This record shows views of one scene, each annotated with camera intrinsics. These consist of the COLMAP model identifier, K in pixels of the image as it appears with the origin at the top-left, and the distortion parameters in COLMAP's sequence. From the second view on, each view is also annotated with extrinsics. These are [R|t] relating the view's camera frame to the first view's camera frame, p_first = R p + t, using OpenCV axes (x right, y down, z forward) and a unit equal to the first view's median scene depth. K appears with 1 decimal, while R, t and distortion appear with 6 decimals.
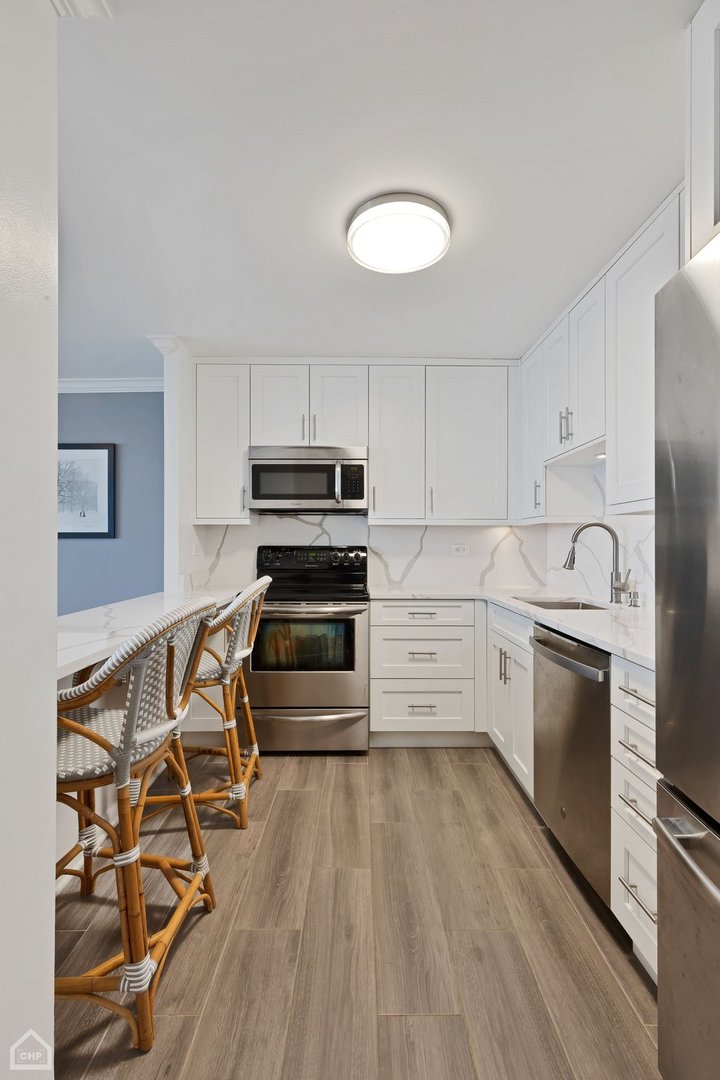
lens RADIAL K [[482.3, 0, 360.0], [0, 482.3, 540.0], [0, 0, 1]] dist [0.003754, 0.000077]
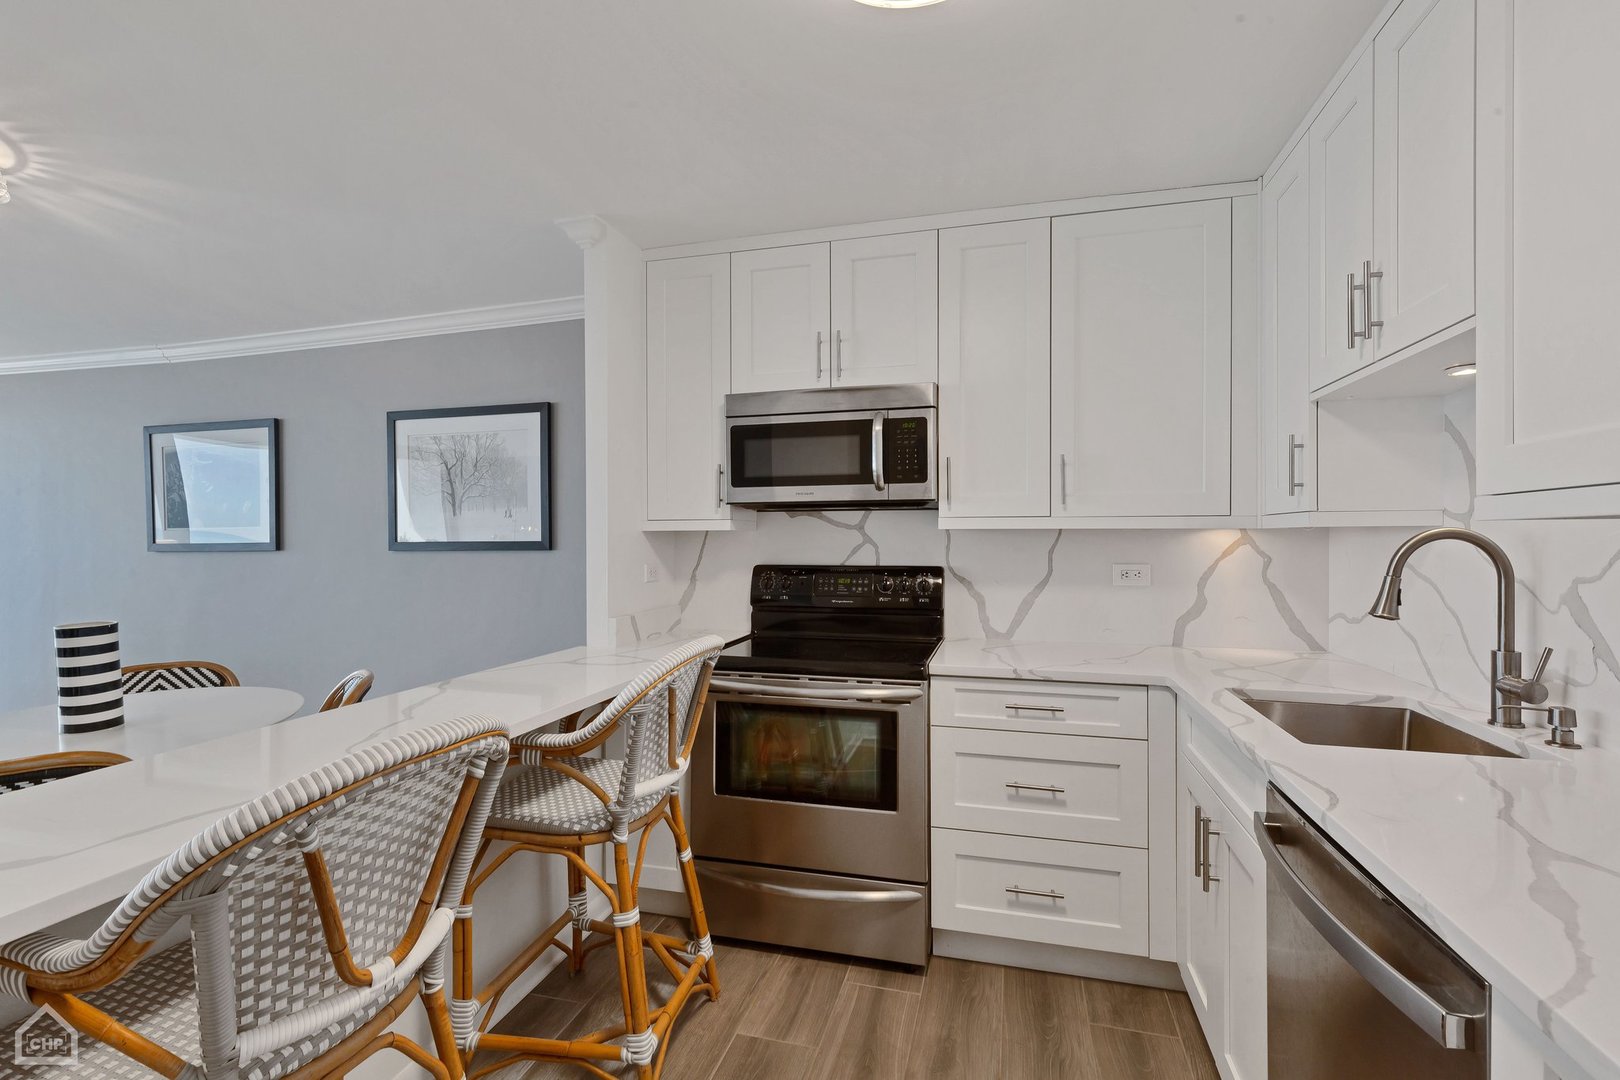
lens RADIAL K [[723.4, 0, 814.1], [0, 723.4, 537.0], [0, 0, 1]] dist [0.003754, 0.000077]
pose [[0.963127, -0.004088, -0.269018, 0.110287], [0.006913, 0.999930, 0.009555, -0.034850], [0.268960, -0.011063, 0.963088, 0.211453]]
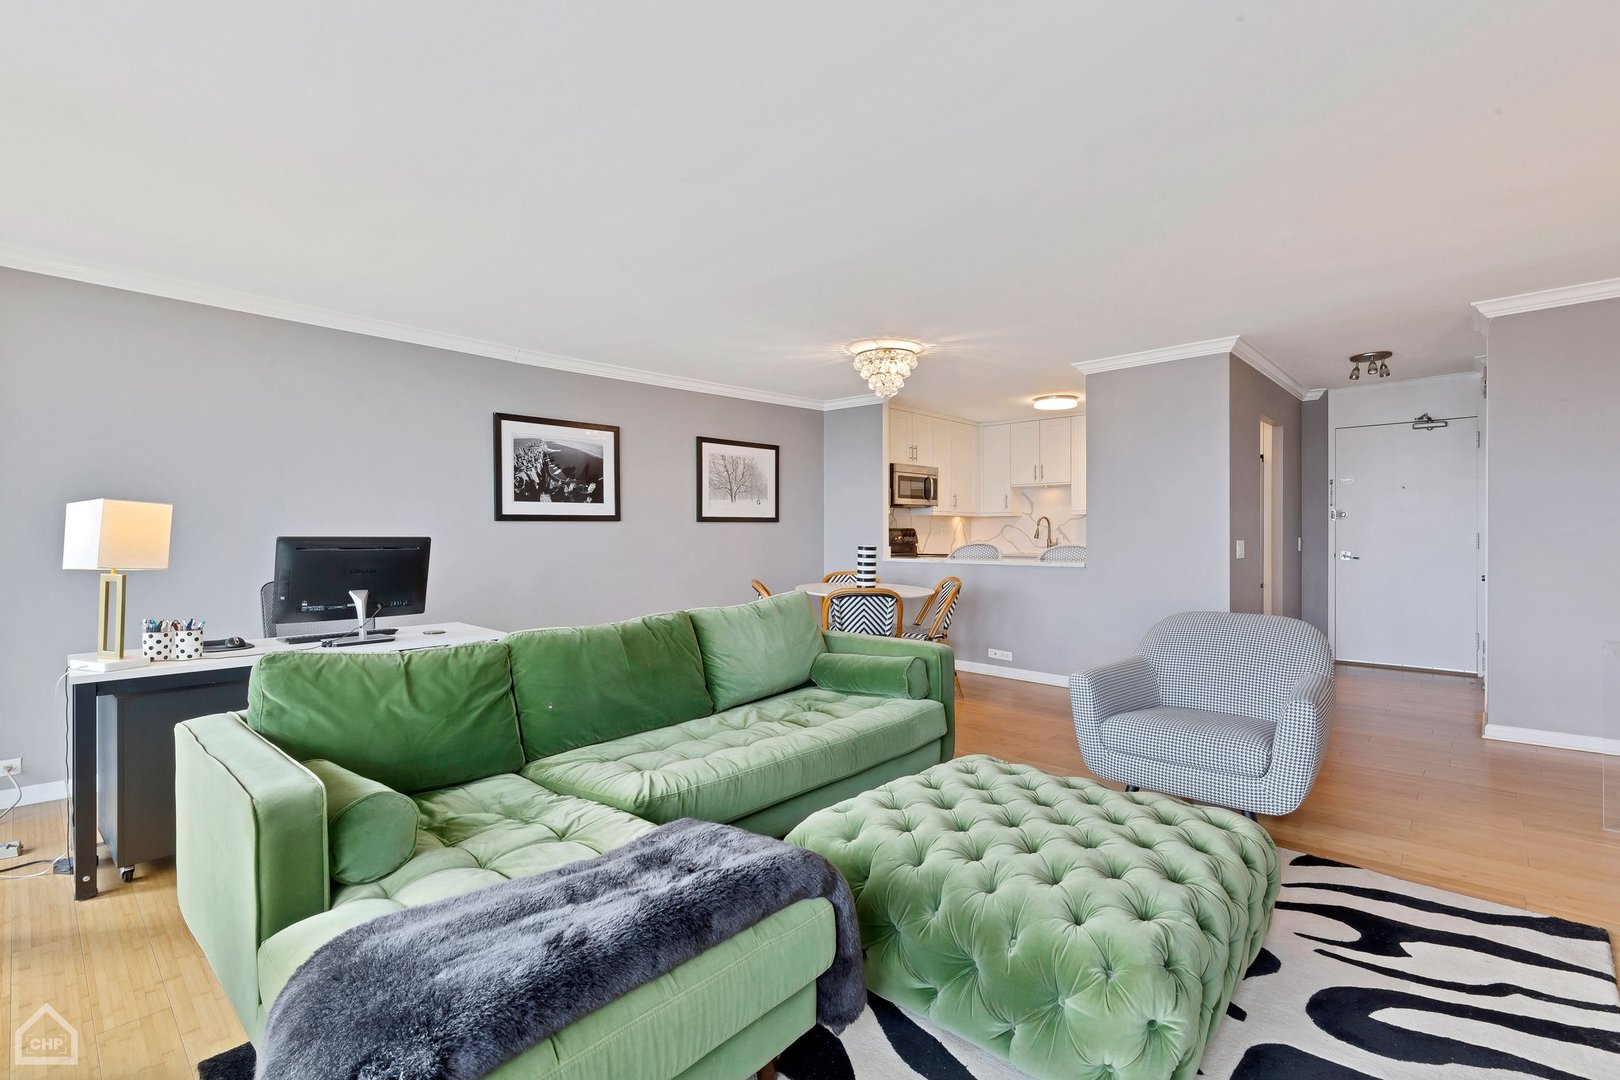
lens RADIAL K [[723.4, 0, 814.1], [0, 723.4, 537.0], [0, 0, 1]] dist [0.003754, 0.000077]
pose [[0.685664, -0.007435, 0.727880, -2.259240], [-0.004266, 0.999890, 0.014231, 0.008443], [-0.727906, -0.012863, 0.685556, -0.422992]]
